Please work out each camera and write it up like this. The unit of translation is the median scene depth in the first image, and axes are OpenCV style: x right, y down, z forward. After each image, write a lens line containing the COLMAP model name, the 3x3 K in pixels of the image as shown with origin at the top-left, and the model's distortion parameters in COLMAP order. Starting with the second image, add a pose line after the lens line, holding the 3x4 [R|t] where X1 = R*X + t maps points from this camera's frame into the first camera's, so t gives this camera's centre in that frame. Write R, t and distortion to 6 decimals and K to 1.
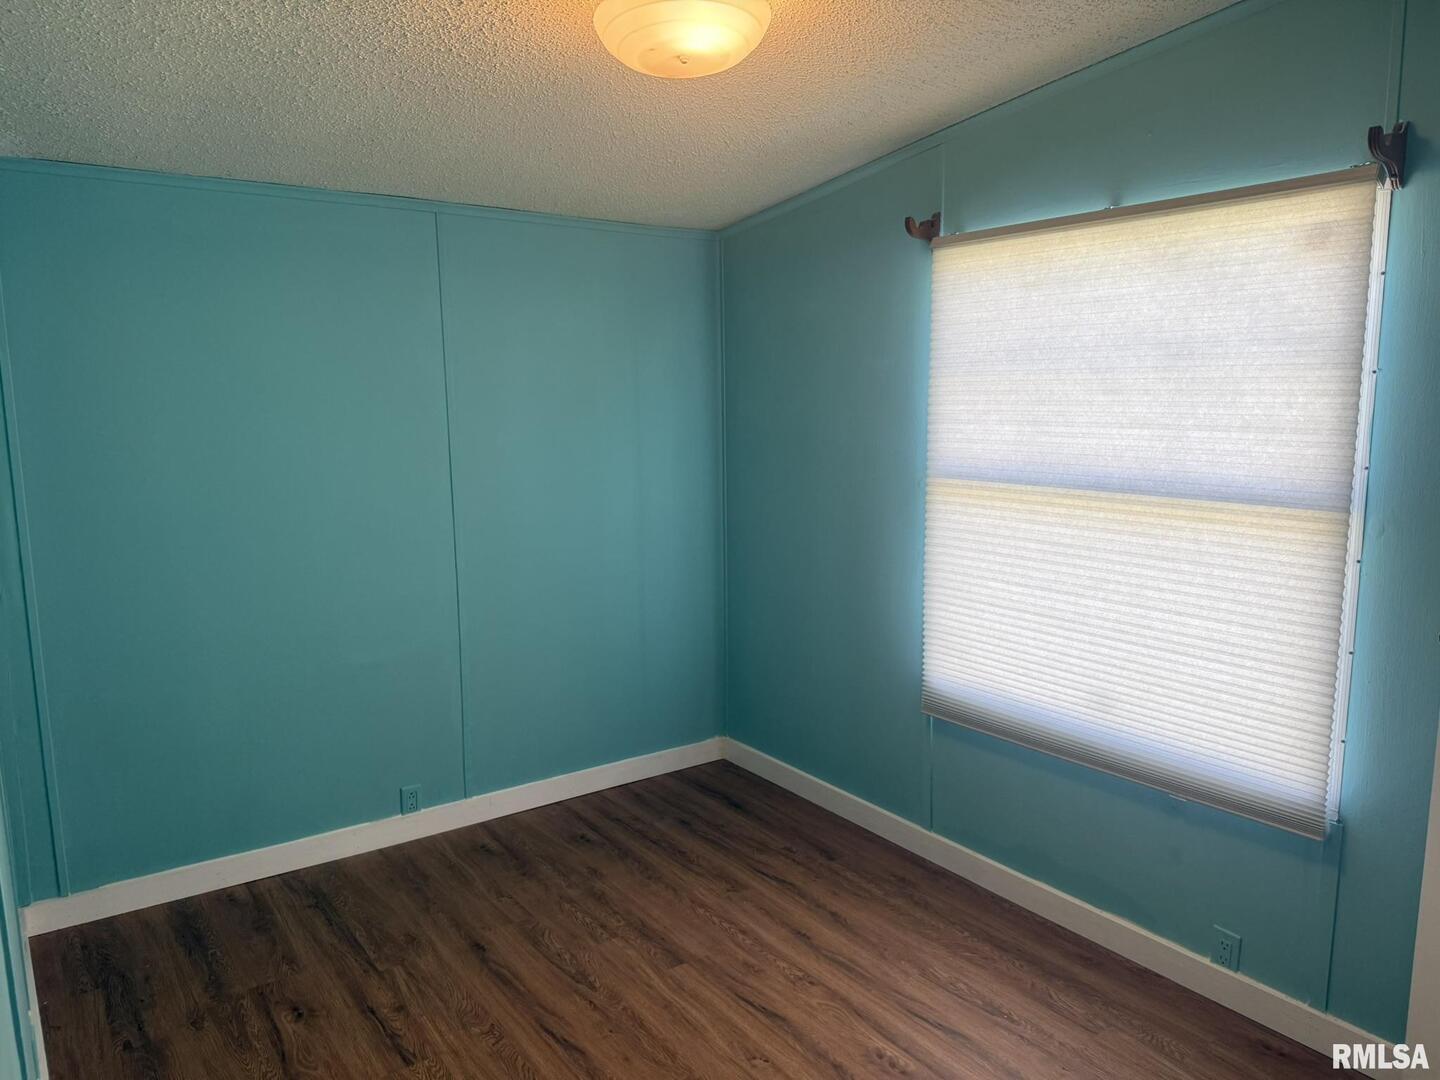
lens RADIAL K [[1002.6, 0, 717.3], [0, 1002.6, 534.6], [0, 0, 1]] dist [0.104475, -0.136498]
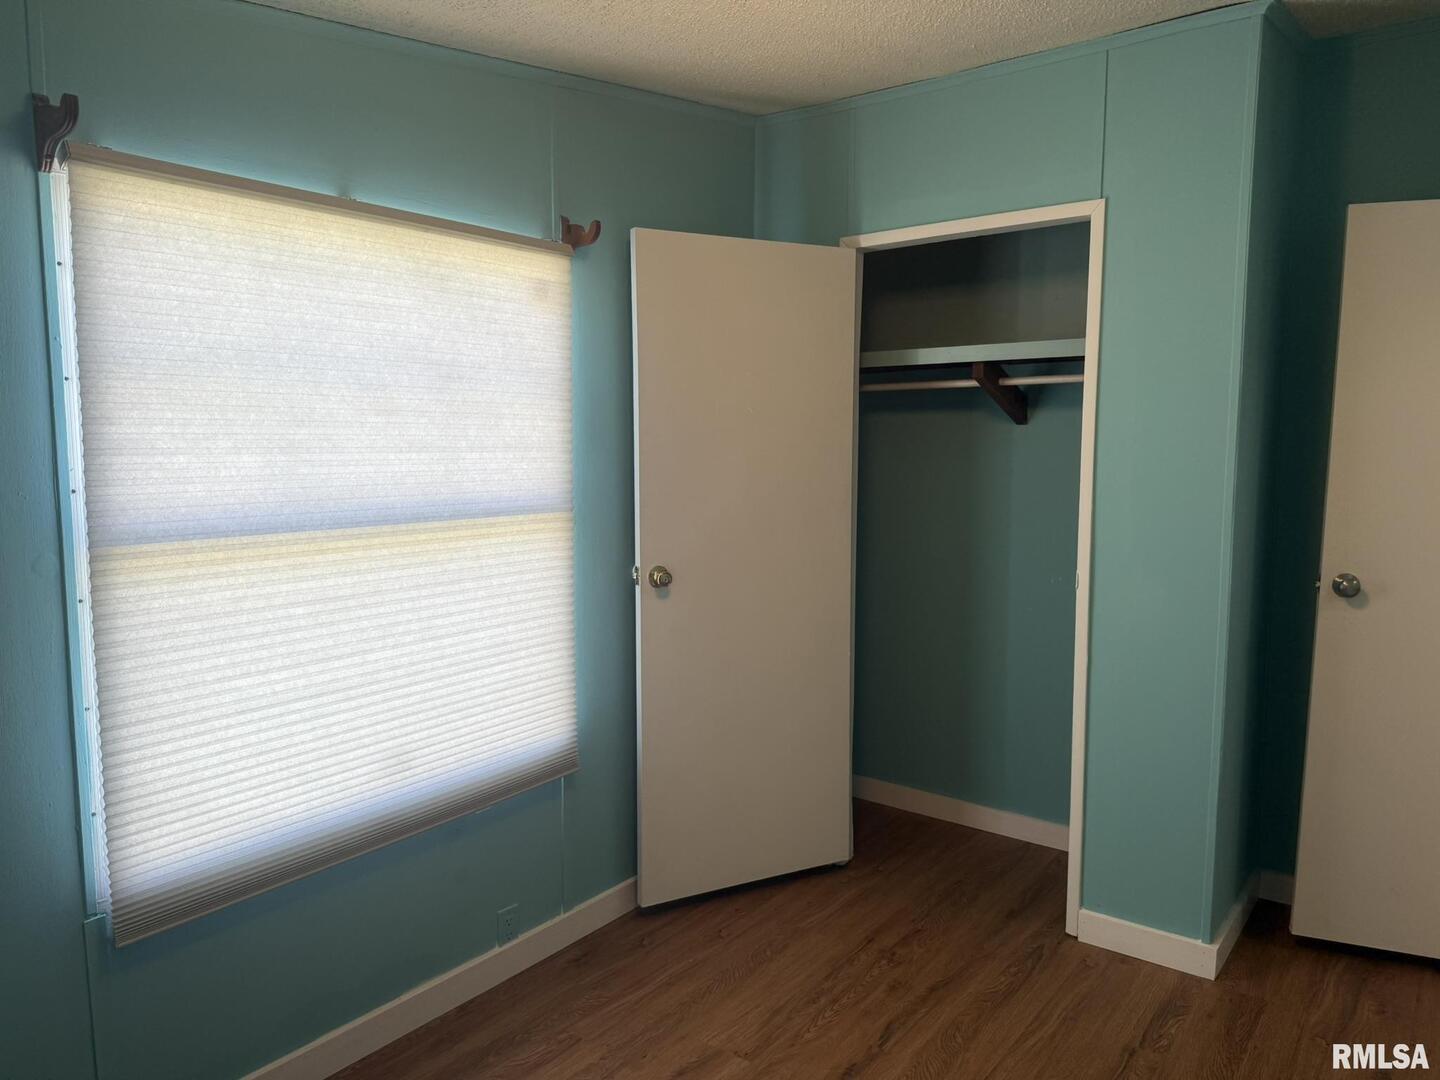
lens RADIAL K [[1002.6, 0, 717.3], [0, 1002.6, 534.6], [0, 0, 1]] dist [0.104475, -0.136498]
pose [[-0.284337, -0.090071, 0.954484, -0.540608], [0.136515, 0.981629, 0.133300, -0.112088], [-0.948955, 0.168204, -0.266817, 0.963488]]
